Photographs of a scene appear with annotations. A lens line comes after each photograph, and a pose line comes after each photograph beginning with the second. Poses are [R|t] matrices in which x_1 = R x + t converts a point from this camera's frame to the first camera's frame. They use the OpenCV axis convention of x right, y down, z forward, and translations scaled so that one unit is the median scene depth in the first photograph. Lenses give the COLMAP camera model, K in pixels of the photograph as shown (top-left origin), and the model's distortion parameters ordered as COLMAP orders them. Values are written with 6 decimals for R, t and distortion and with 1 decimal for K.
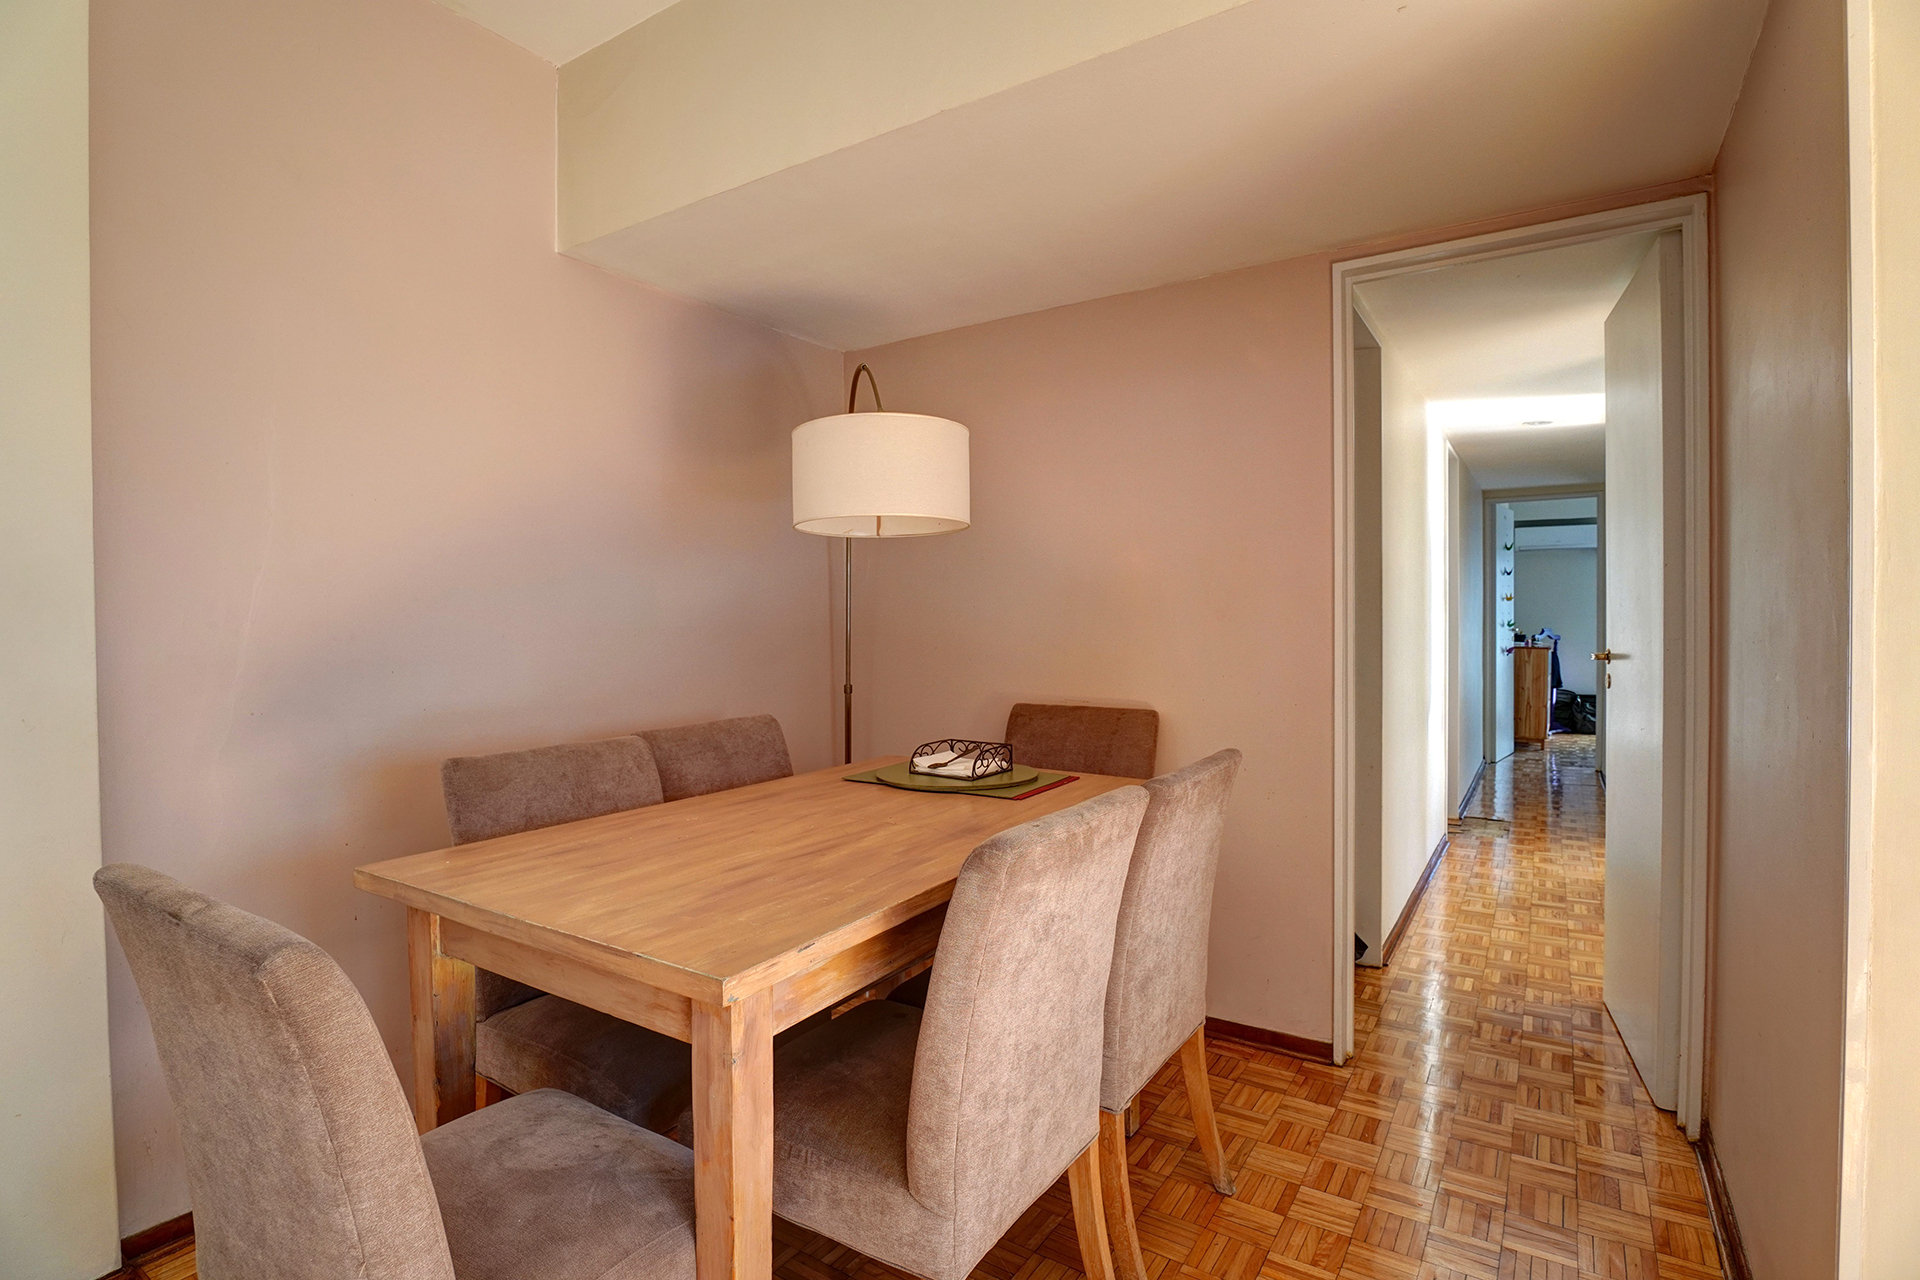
lens RADIAL K [[934.1, 0, 945.5], [0, 934.1, 637.7], [0, 0, 1]] dist [-0.021609, -0.001429]
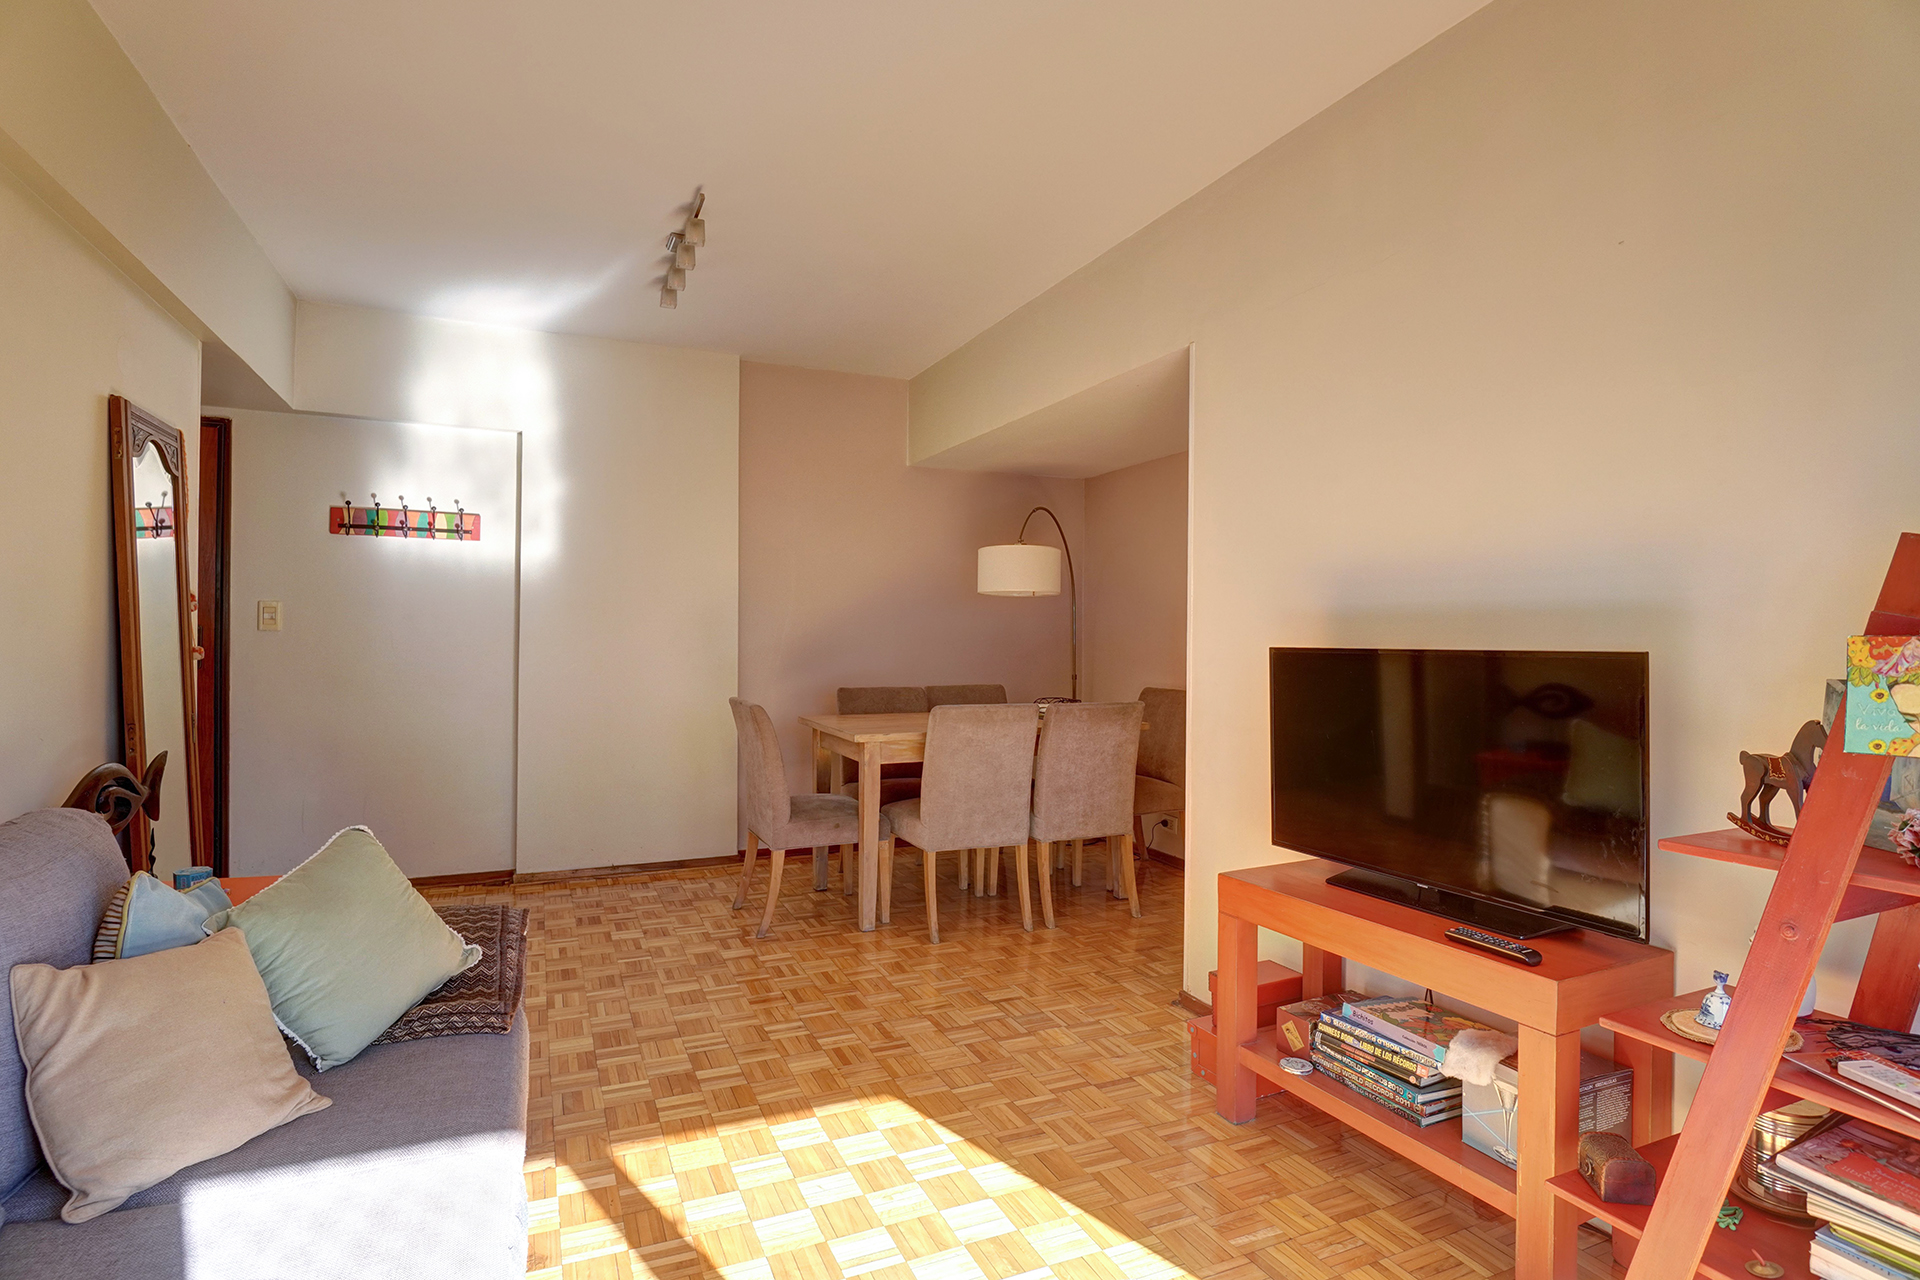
lens RADIAL K [[934.1, 0, 957.1], [0, 934.1, 635.1], [0, 0, 1]] dist [-0.021609, -0.001429]
pose [[0.849848, 0.013575, -0.526853, 1.241377], [-0.022101, 0.999707, -0.009893, -0.000438], [0.526565, 0.020051, 0.849899, -1.174720]]
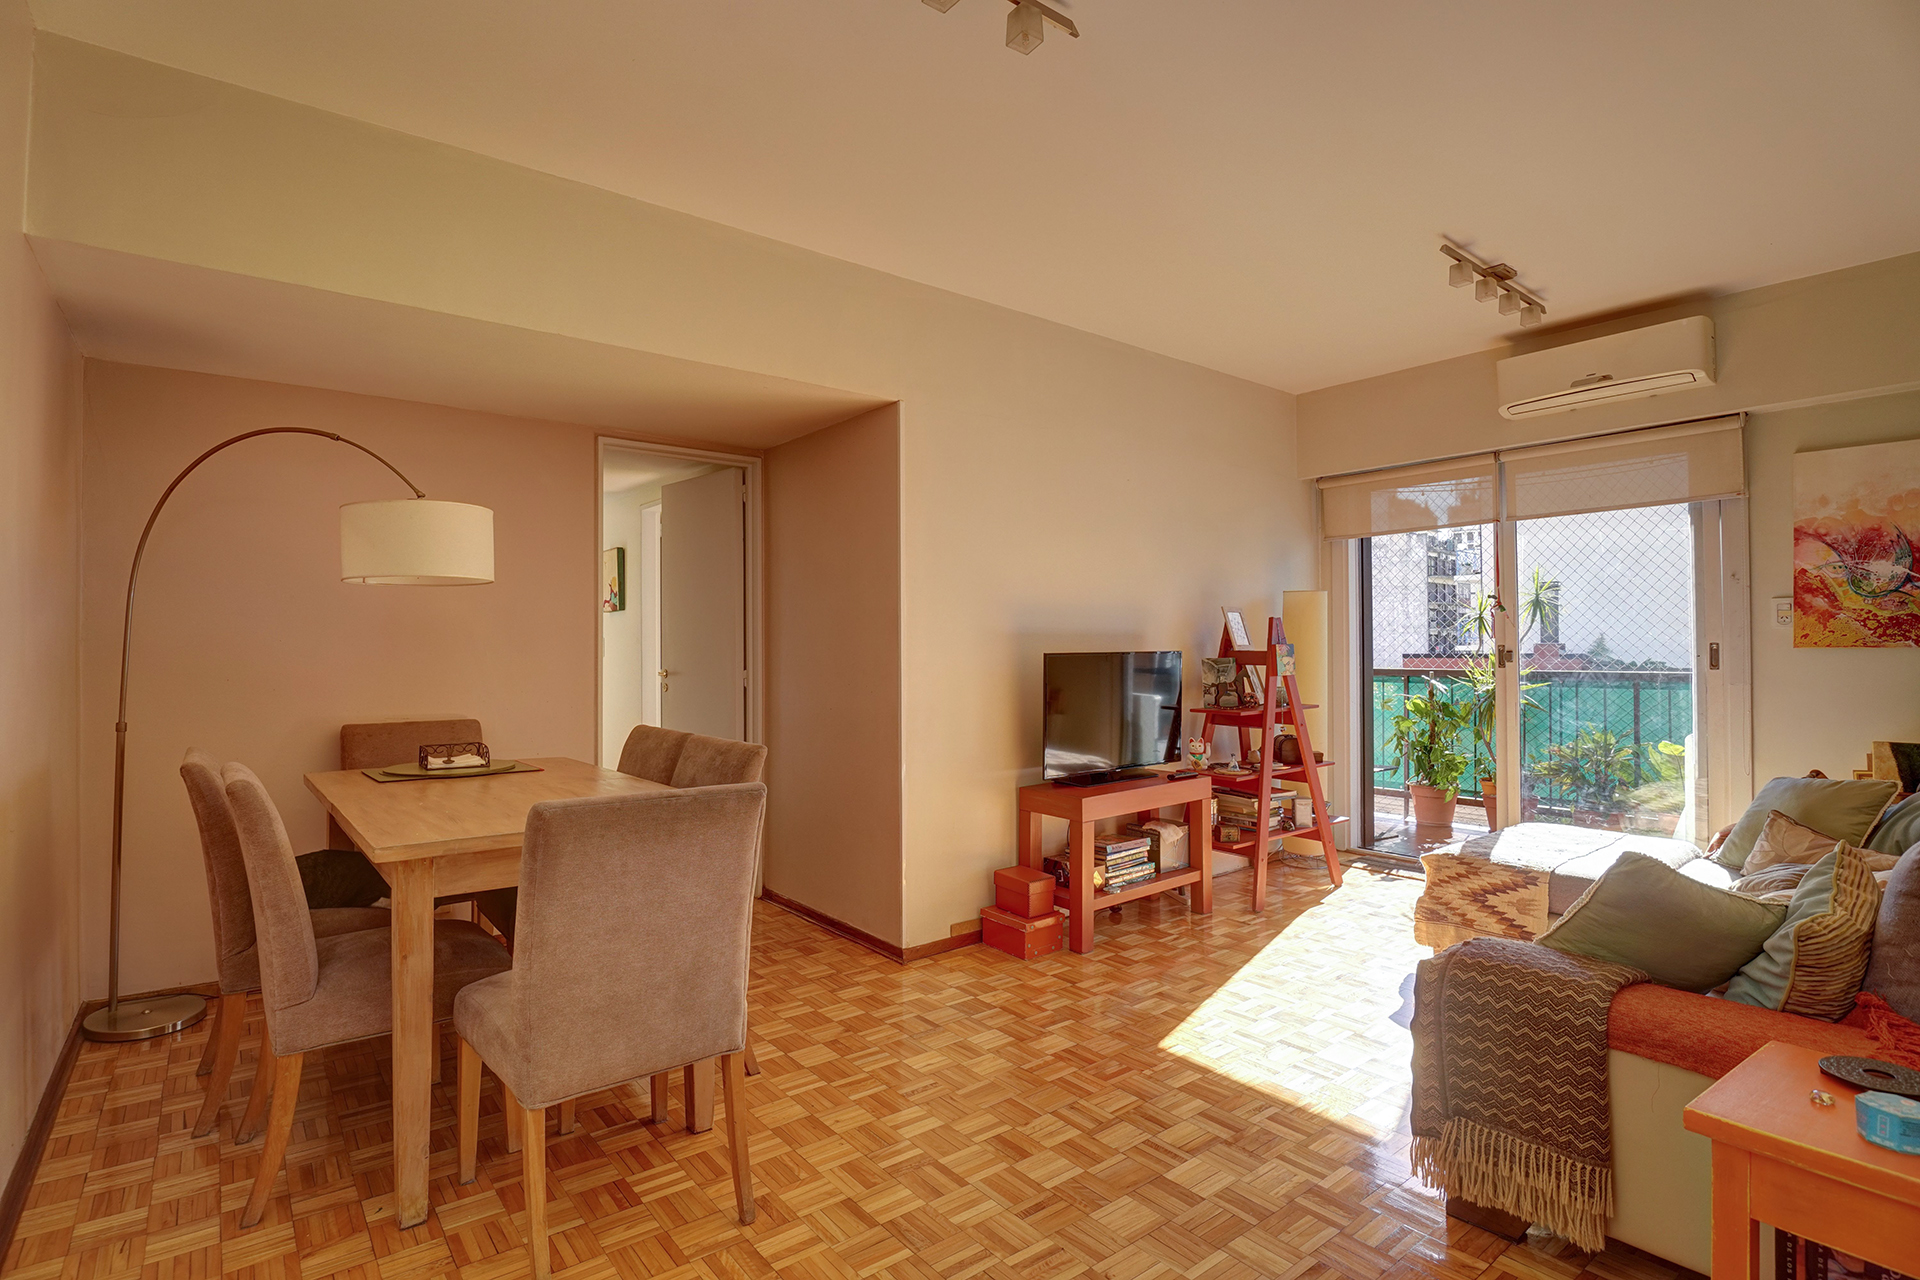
lens RADIAL K [[934.1, 0, 941.9], [0, 934.1, 634.7], [0, 0, 1]] dist [-0.021609, -0.001429]
pose [[0.315501, 0.023493, 0.948634, -1.417320], [0.016702, 0.999401, -0.030306, 0.009665], [-0.948778, 0.025405, 0.314919, -0.124376]]
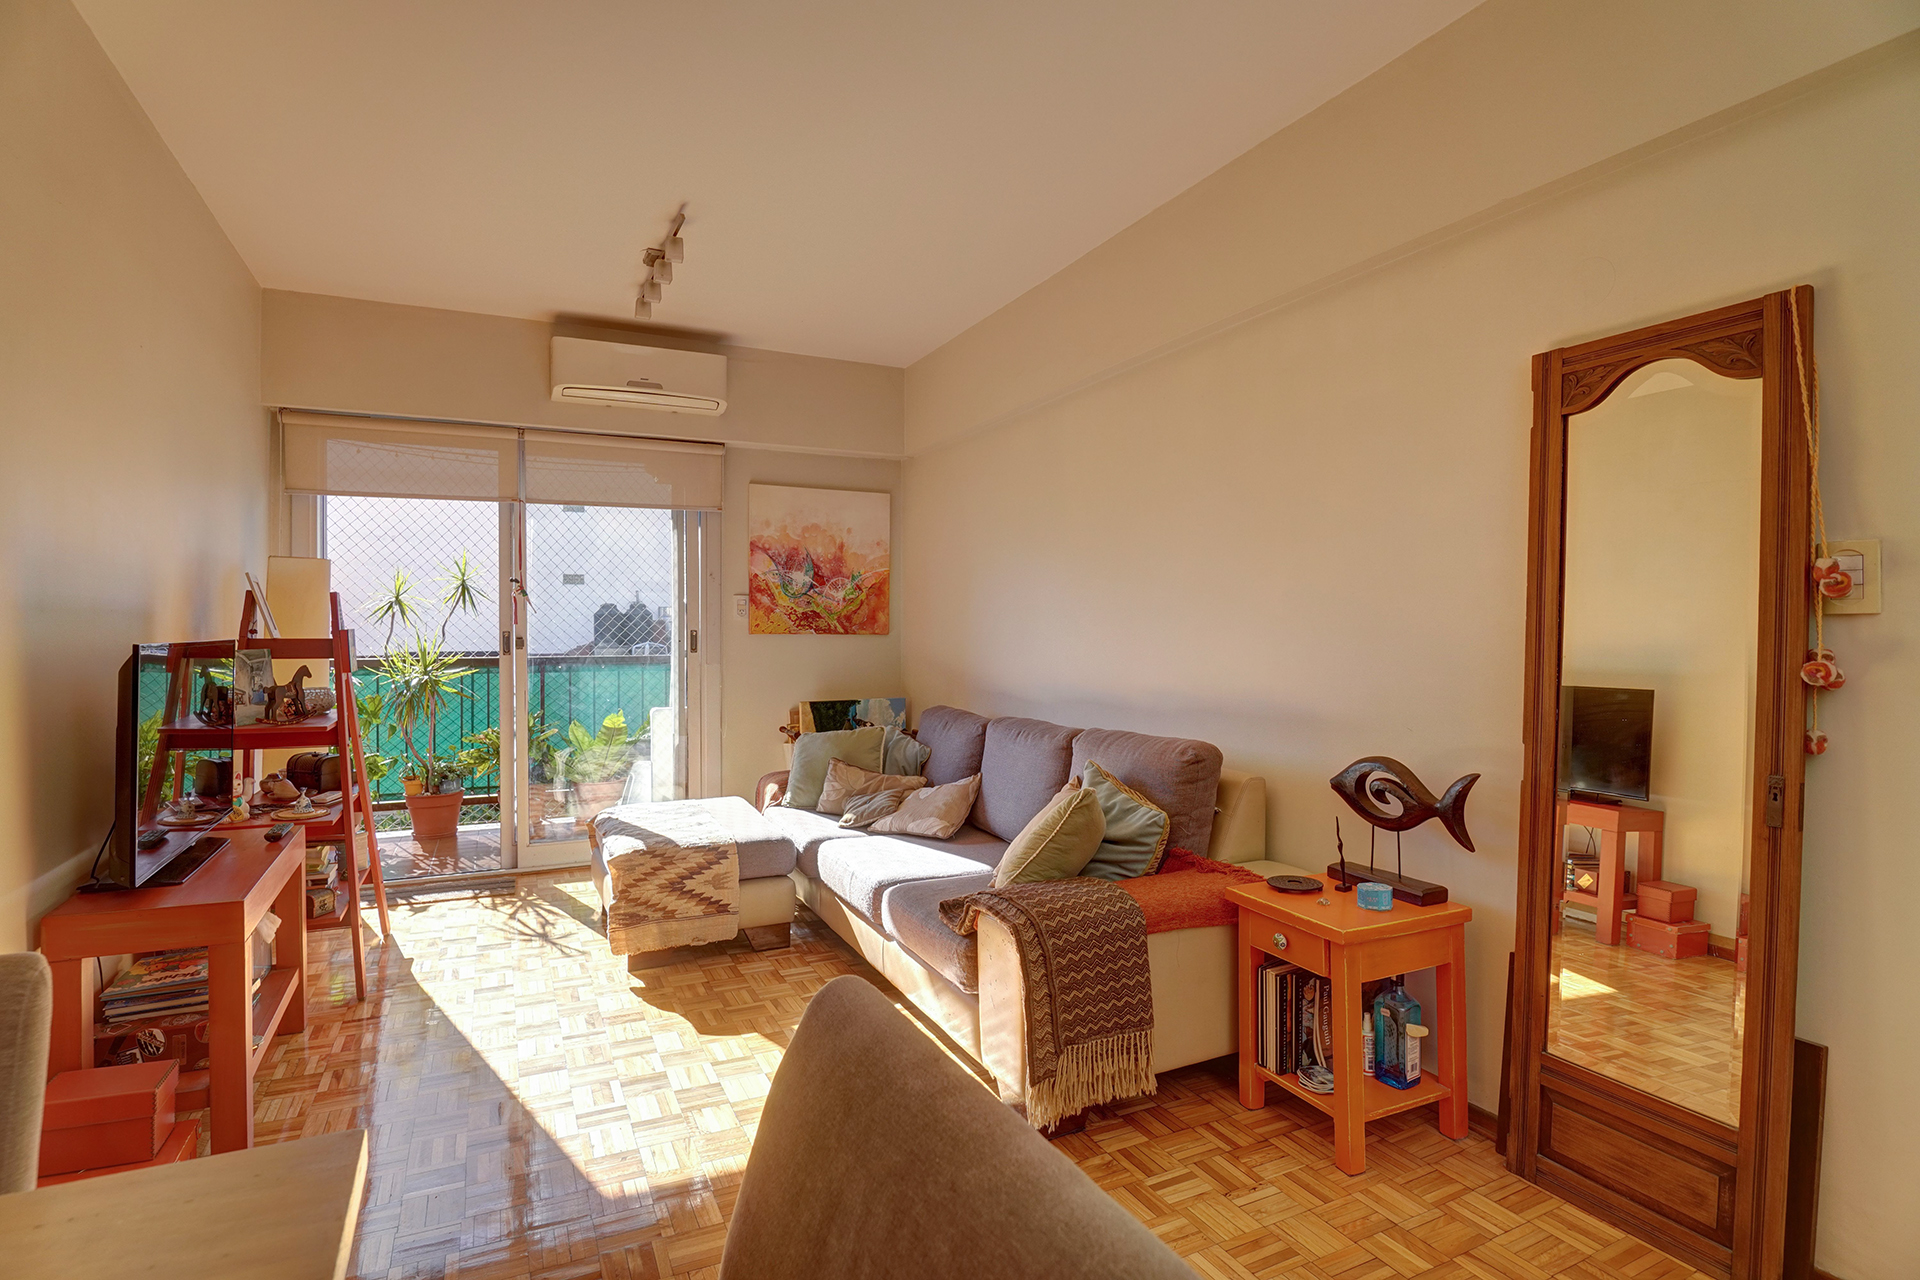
lens RADIAL K [[934.1, 0, 944.0], [0, 934.1, 632.0], [0, 0, 1]] dist [-0.021609, -0.001429]
pose [[-0.855390, 0.012223, 0.517840, -0.662039], [0.020386, 0.999741, 0.010077, -0.016572], [-0.517583, 0.019176, -0.855418, 0.826057]]
